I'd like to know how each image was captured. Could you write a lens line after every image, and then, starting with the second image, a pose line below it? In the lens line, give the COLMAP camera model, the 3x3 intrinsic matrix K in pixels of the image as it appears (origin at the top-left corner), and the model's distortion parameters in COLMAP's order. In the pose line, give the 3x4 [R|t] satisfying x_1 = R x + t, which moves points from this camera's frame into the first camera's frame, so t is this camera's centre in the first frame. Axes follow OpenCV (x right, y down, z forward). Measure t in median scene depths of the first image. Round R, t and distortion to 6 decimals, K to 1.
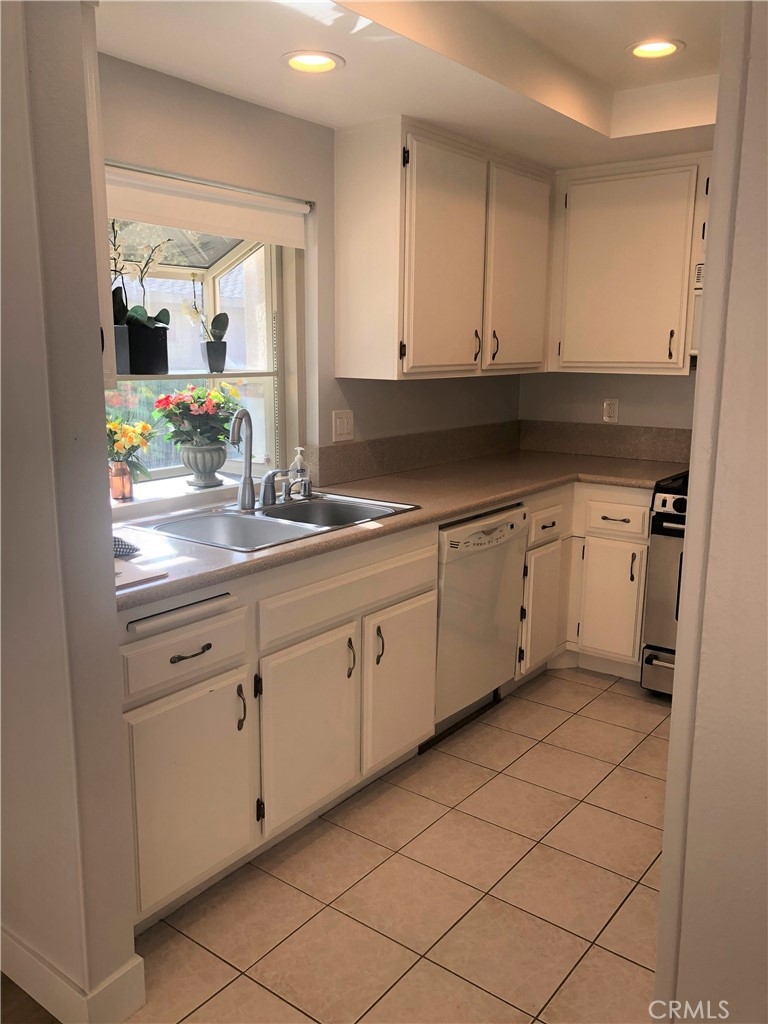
lens RADIAL K [[834.5, 0, 384.9], [0, 834.5, 511.0], [0, 0, 1]] dist [0.027645, -0.032889]
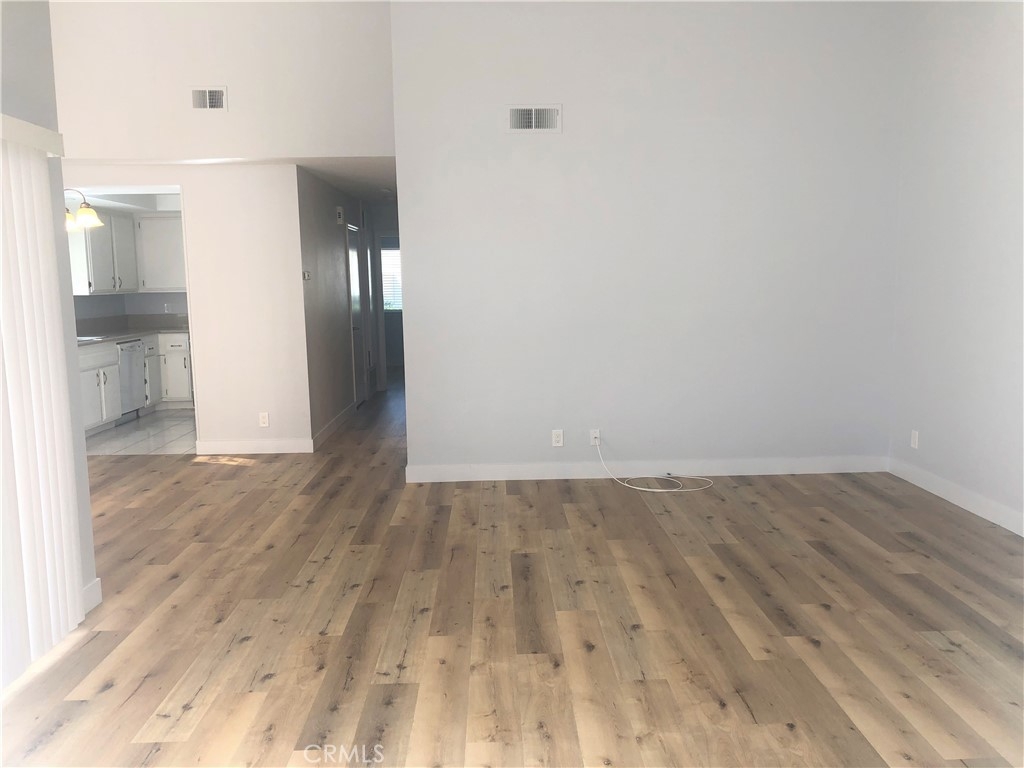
lens RADIAL K [[834.5, 0, 509.6], [0, 834.5, 382.5], [0, 0, 1]] dist [0.027645, -0.032889]
pose [[0.778650, -0.092024, 0.620673, -0.581928], [0.138378, 0.990016, -0.026814, 0.353328], [-0.612009, 0.106766, 0.783611, -1.781303]]
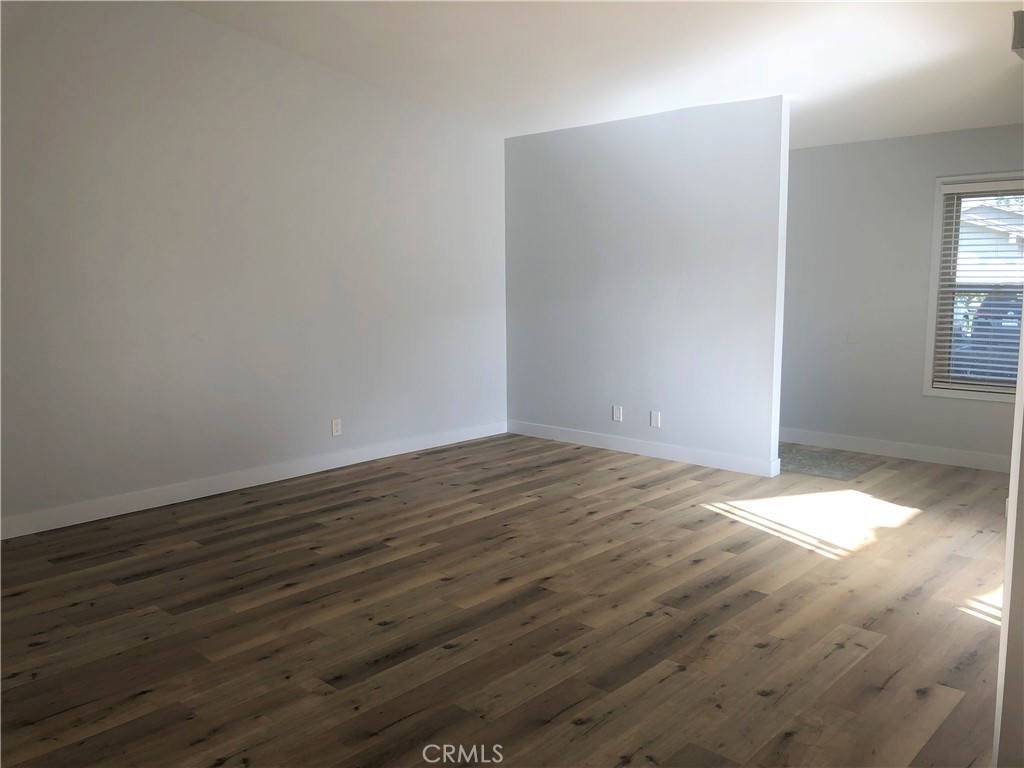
lens RADIAL K [[834.5, 0, 509.2], [0, 834.5, 384.0], [0, 0, 1]] dist [0.027645, -0.032889]
pose [[-0.995393, -0.002221, 0.095853, 0.324976], [0.028920, 0.946211, 0.322256, -0.234206], [-0.091413, 0.323543, -0.941787, 1.207933]]
